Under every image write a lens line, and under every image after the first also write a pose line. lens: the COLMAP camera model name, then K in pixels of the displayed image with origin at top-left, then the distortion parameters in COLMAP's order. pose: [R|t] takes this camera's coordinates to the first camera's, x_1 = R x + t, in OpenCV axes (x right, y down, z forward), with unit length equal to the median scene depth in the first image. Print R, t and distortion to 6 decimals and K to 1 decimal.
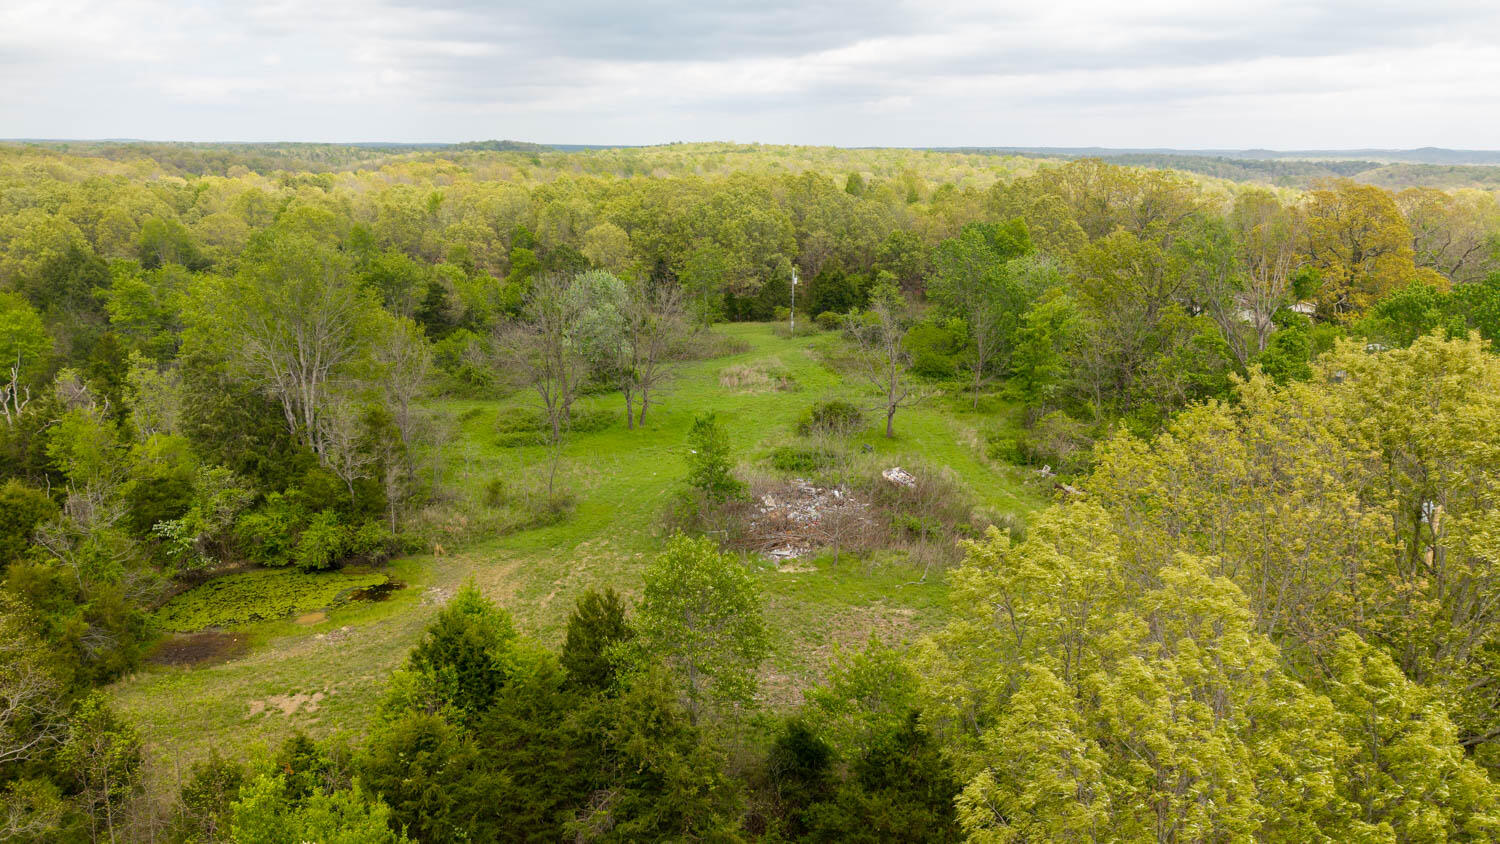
lens RADIAL K [[1029.0, 0, 766.4], [0, 1029.0, 432.5], [0, 0, 1]] dist [0.095228, -0.110749]
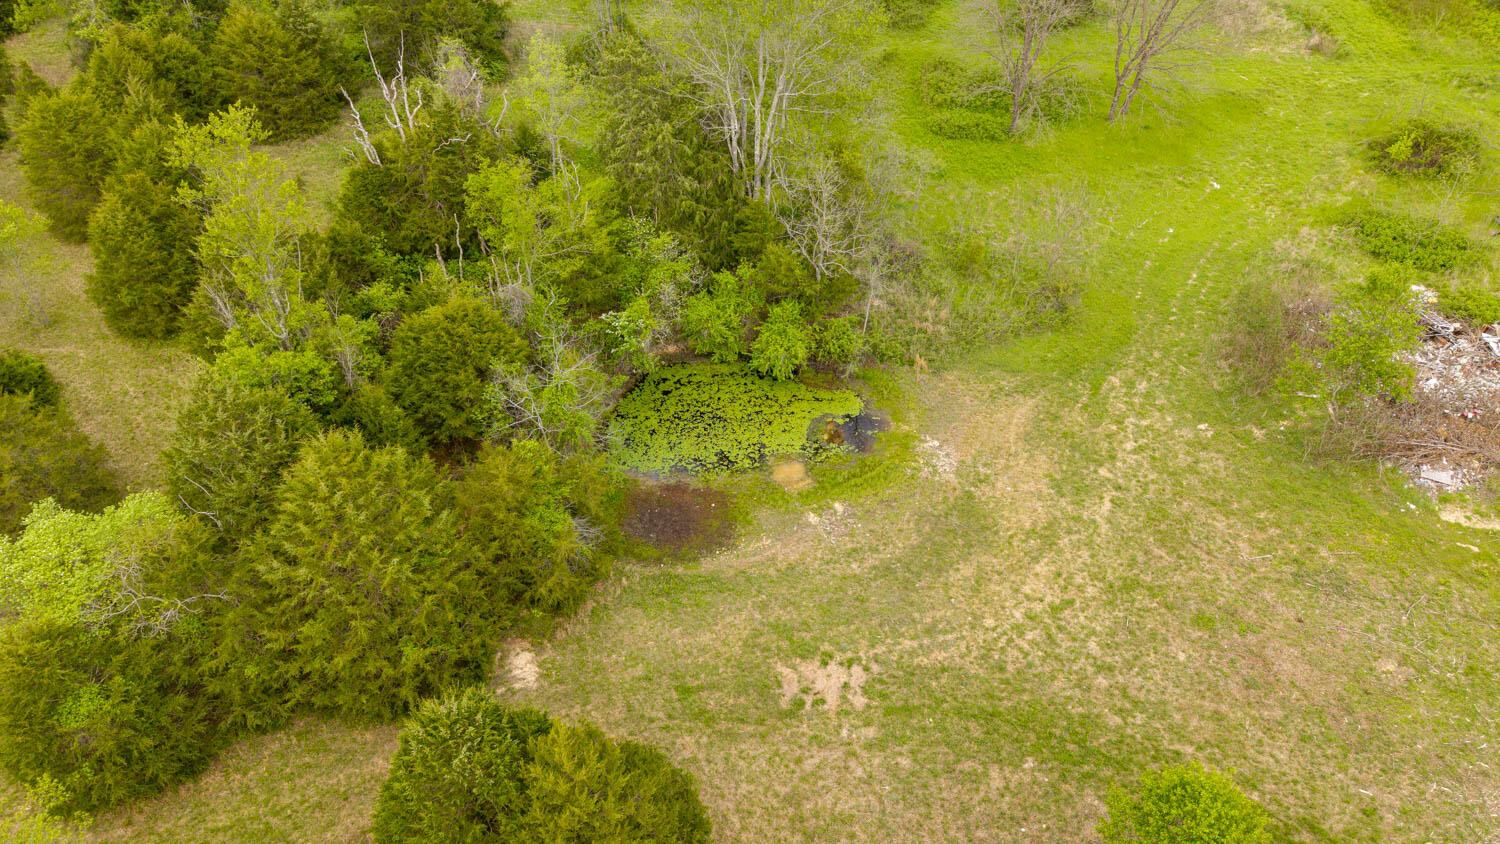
lens RADIAL K [[1029.0, 0, 766.4], [0, 1029.0, 432.5], [0, 0, 1]] dist [0.095228, -0.110749]
pose [[0.973427, 0.166132, -0.157605, -0.306656], [-0.072226, 0.875854, 0.477141, -0.204147], [0.217307, -0.453079, 0.864579, 0.303563]]
